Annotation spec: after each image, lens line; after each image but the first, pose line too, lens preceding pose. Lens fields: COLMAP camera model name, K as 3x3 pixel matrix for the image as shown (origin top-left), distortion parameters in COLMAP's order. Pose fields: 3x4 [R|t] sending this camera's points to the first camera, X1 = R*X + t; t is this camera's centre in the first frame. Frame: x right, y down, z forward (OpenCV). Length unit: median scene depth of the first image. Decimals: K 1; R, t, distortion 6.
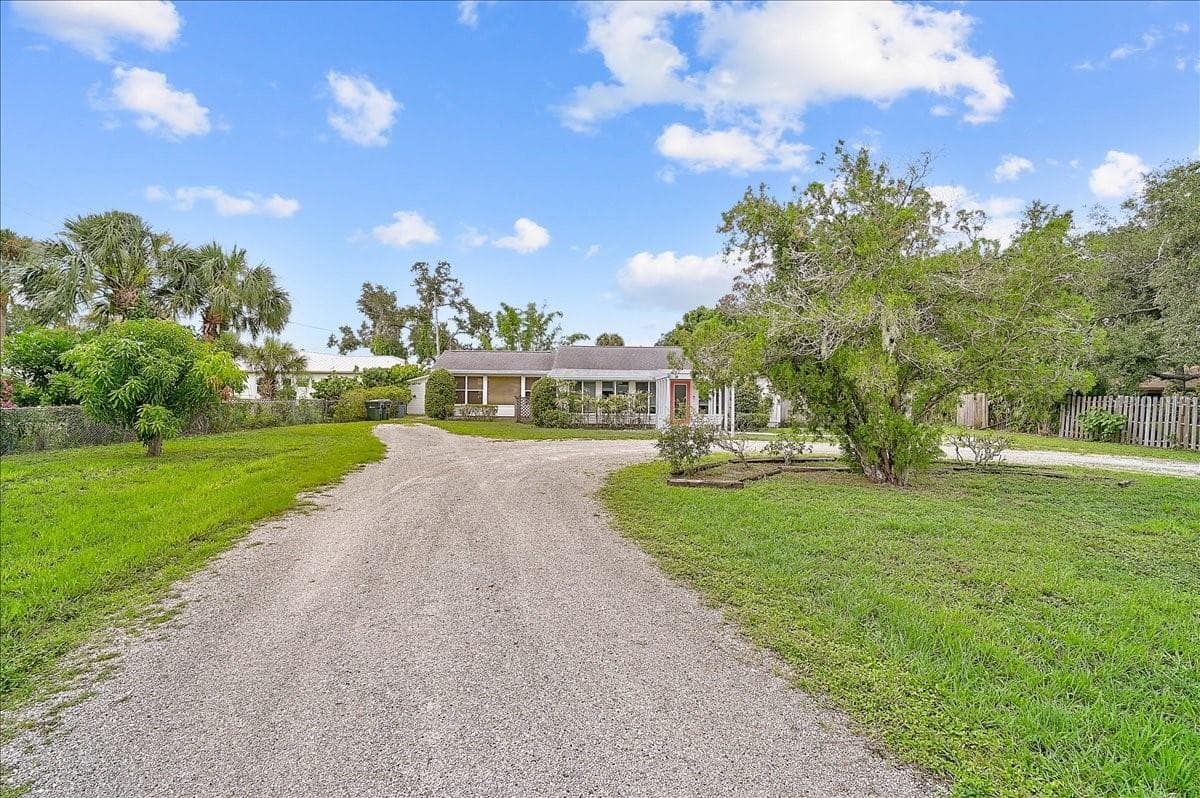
lens RADIAL K [[566.9, 0, 595.4], [0, 566.9, 391.9], [0, 0, 1]] dist [-0.006451, -0.000663]
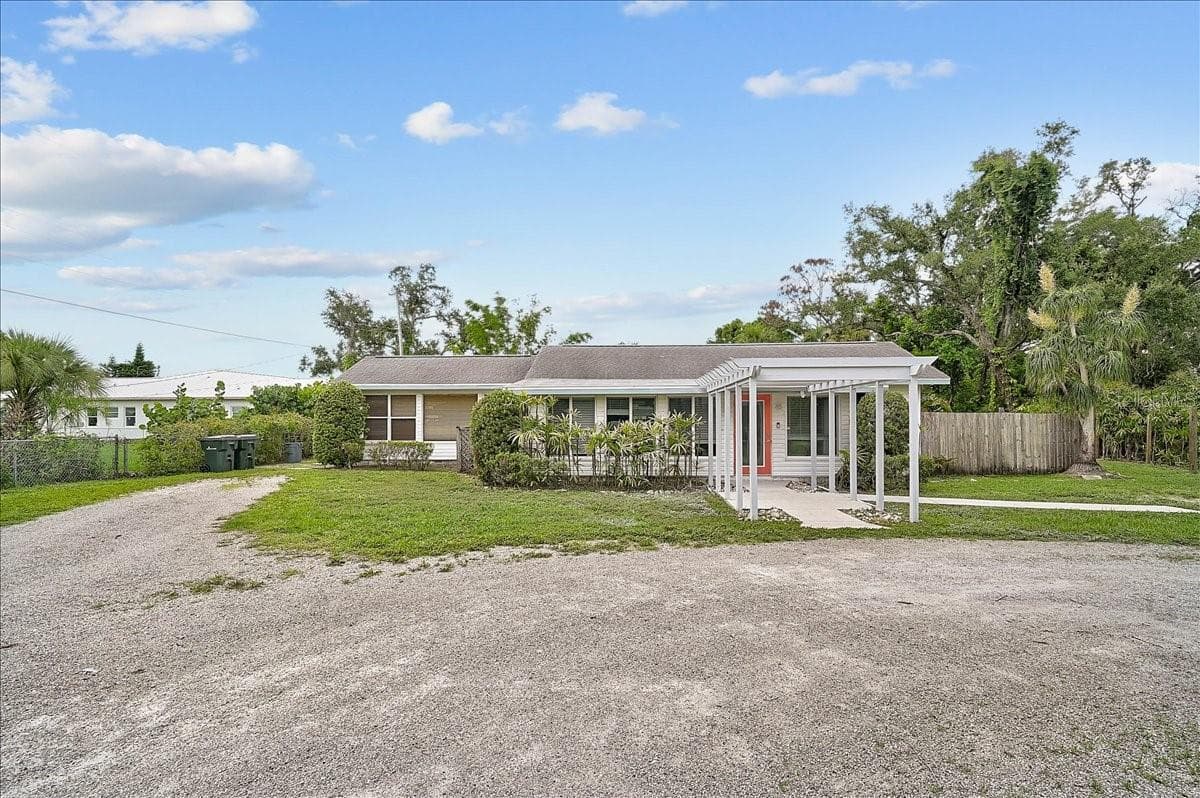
lens RADIAL K [[569.9, 0, 592.4], [0, 569.9, 417.2], [0, 0, 1]] dist [-0.010603, -0.000766]
pose [[0.998830, -0.012155, -0.046804, 0.011492], [0.011878, 0.999910, -0.006206, 0.001711], [0.046875, 0.005643, 0.998885, 0.218034]]
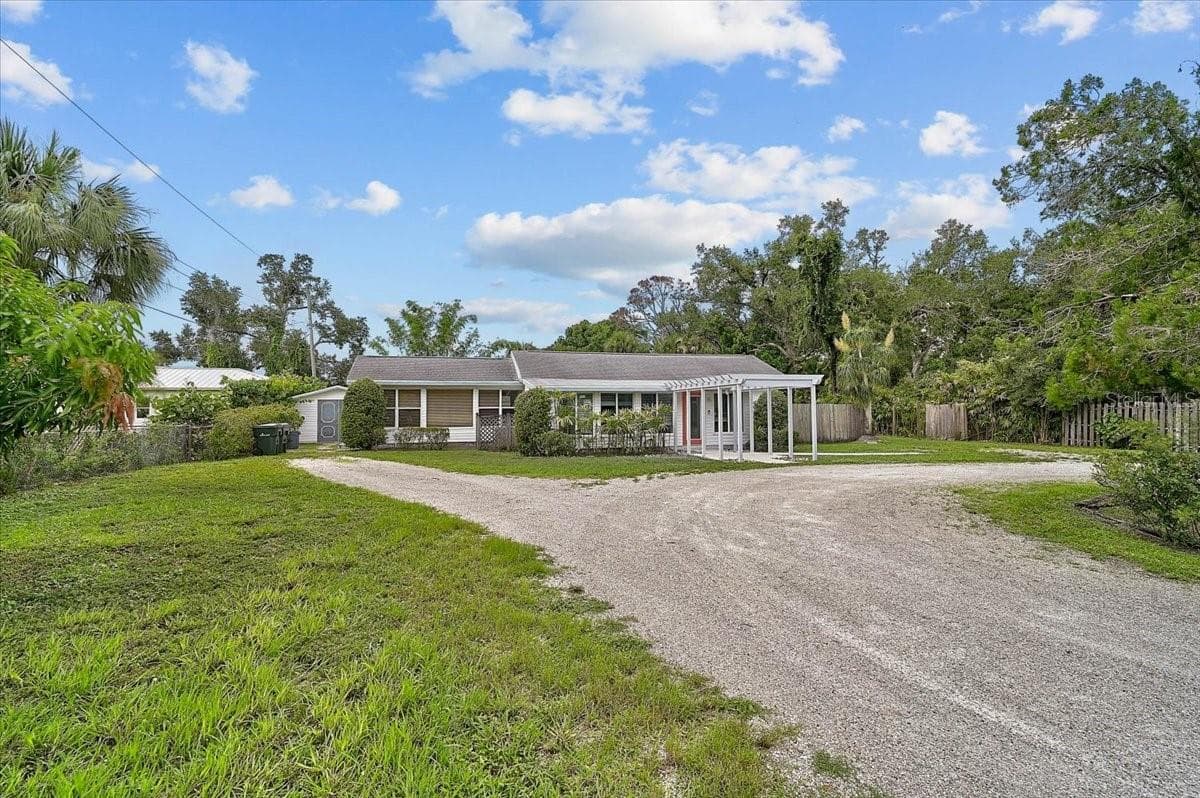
lens RADIAL K [[566.9, 0, 595.4], [0, 566.9, 391.9], [0, 0, 1]] dist [-0.006451, -0.000663]
pose [[0.962844, -0.007231, 0.269960, -0.098520], [0.016465, 0.999354, -0.031955, 0.001969], [-0.269555, 0.035213, 0.962341, 0.121785]]
